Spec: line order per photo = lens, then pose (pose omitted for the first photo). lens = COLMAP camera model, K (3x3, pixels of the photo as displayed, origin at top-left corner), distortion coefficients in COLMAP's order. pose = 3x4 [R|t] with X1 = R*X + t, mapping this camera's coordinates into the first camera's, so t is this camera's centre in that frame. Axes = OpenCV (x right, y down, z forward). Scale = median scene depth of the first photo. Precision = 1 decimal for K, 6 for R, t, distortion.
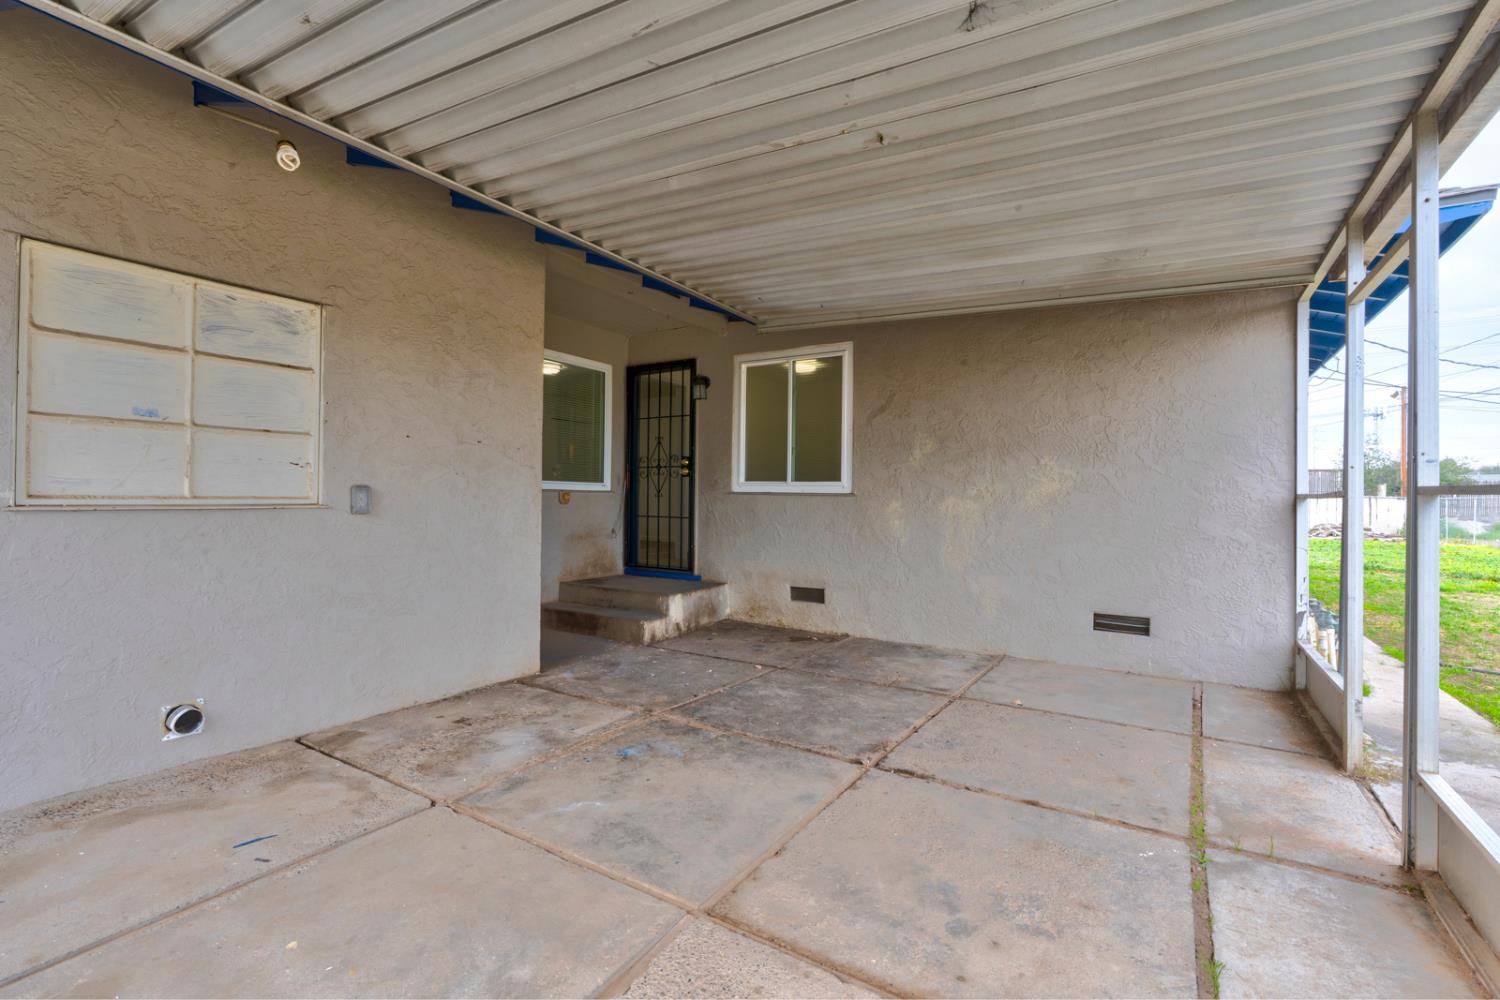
lens RADIAL K [[675.5, 0, 753.0], [0, 675.5, 492.5], [0, 0, 1]] dist [0.001411, 0.000298]
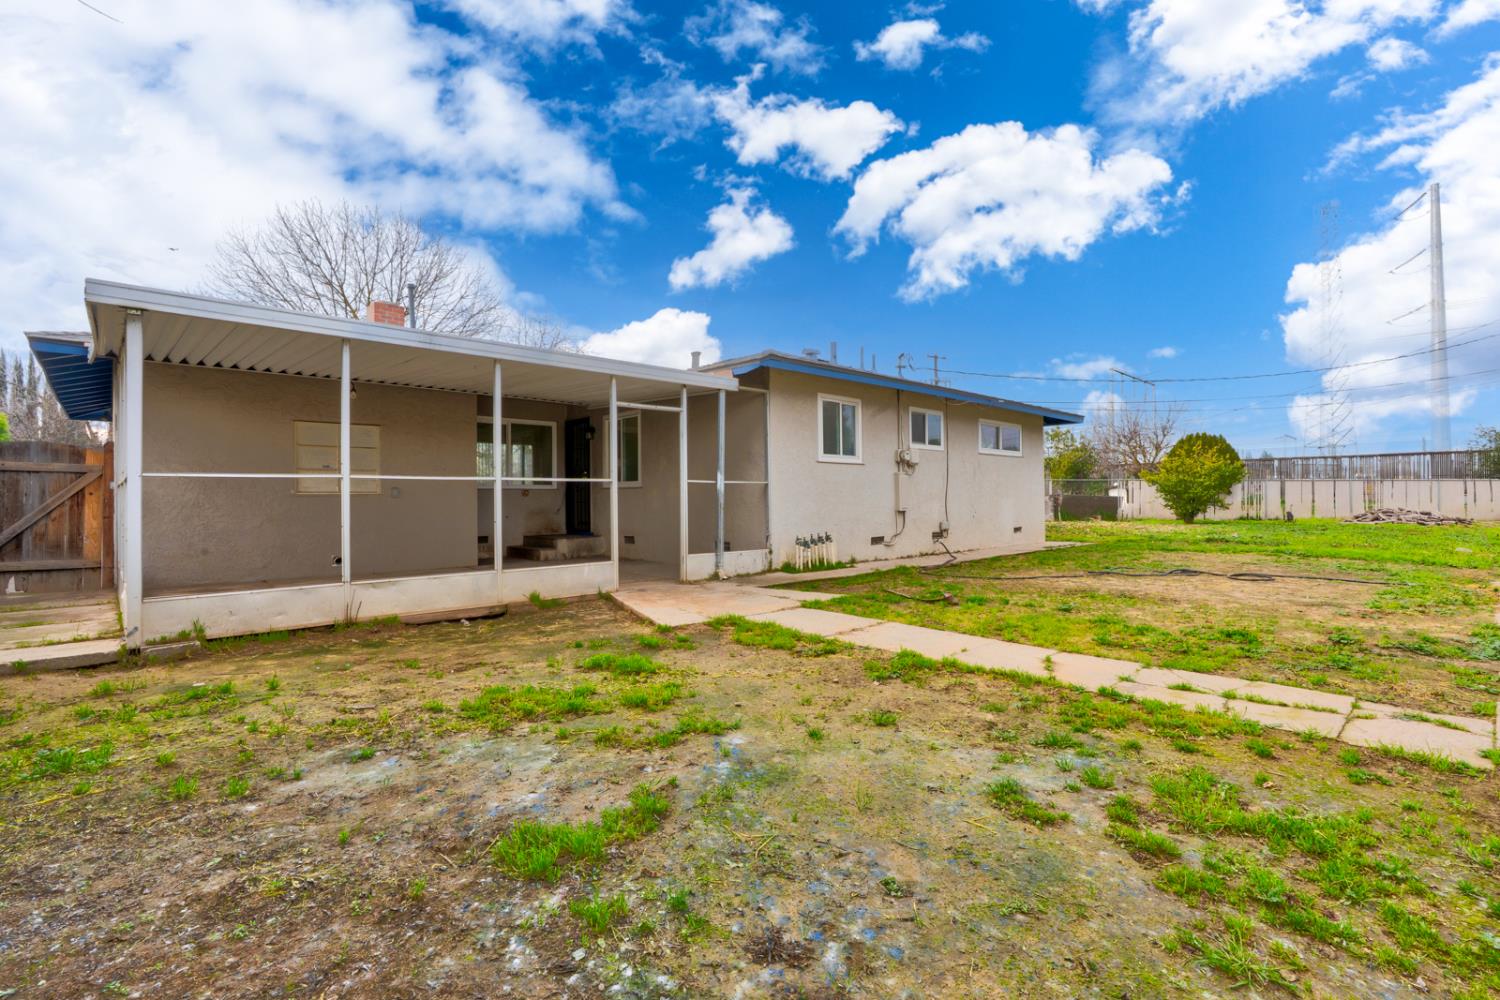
lens RADIAL K [[675.5, 0, 753.0], [0, 675.5, 492.5], [0, 0, 1]] dist [0.001411, 0.000298]
pose [[0.965742, -0.021770, -0.258591, 0.379037], [0.021363, 0.999762, -0.004382, 0.012959], [0.258624, -0.001293, 0.965977, -0.317670]]
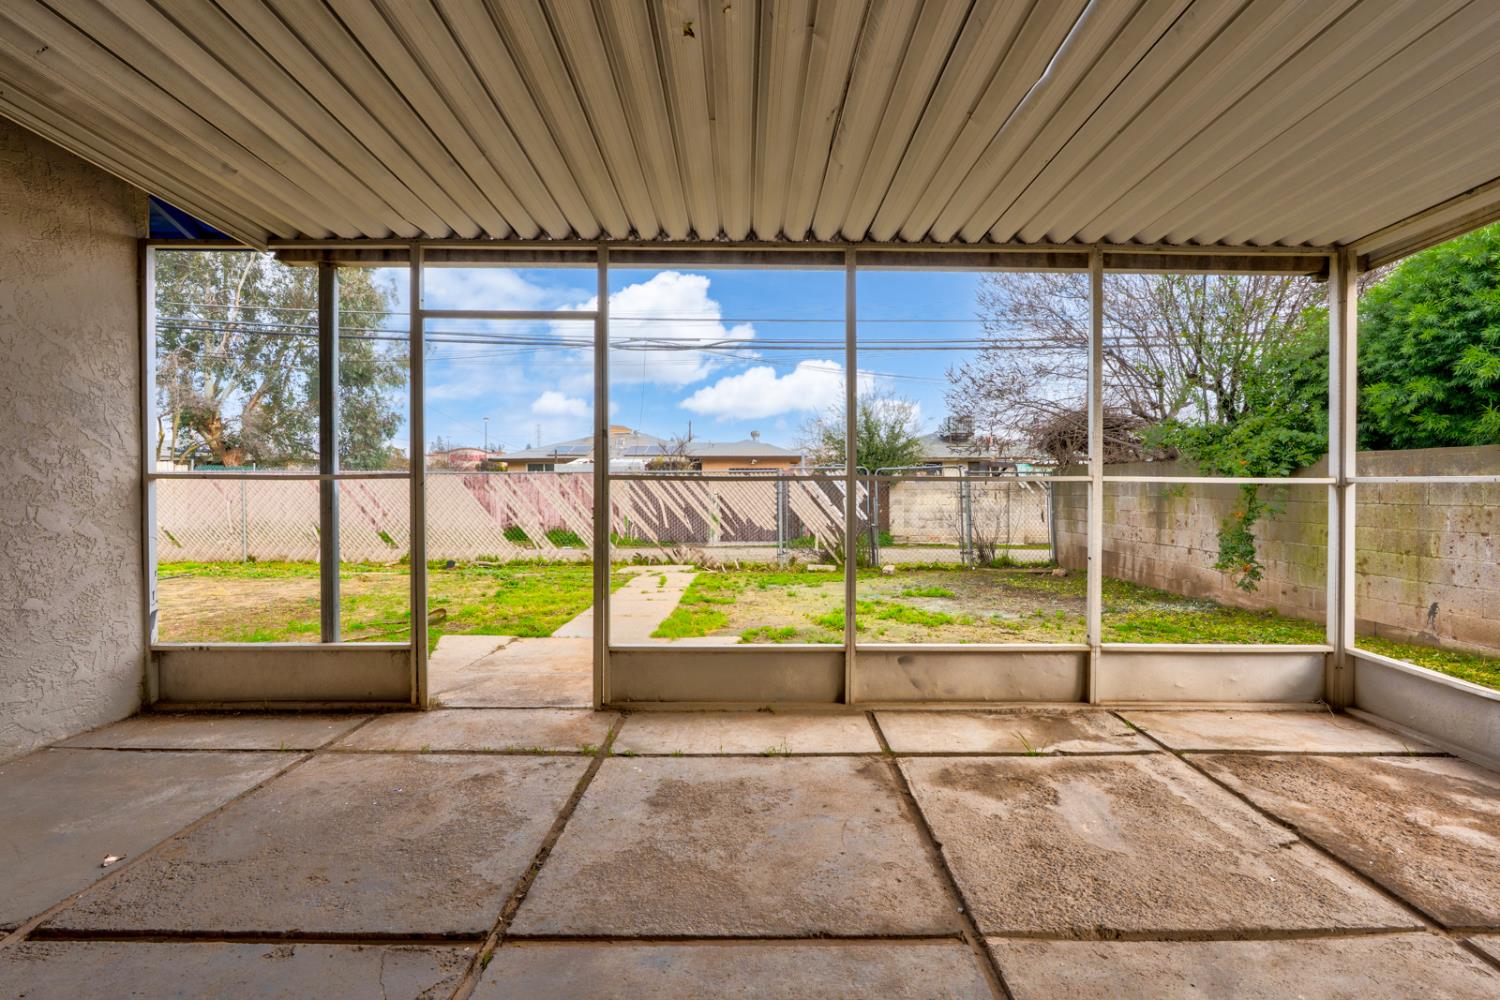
lens RADIAL K [[675.5, 0, 753.0], [0, 675.5, 492.5], [0, 0, 1]] dist [0.001411, 0.000298]
pose [[-0.533435, -0.019905, 0.845607, -0.392520], [-0.014544, 0.999791, 0.014359, 0.003154], [-0.845716, -0.004639, -0.533613, 1.021125]]
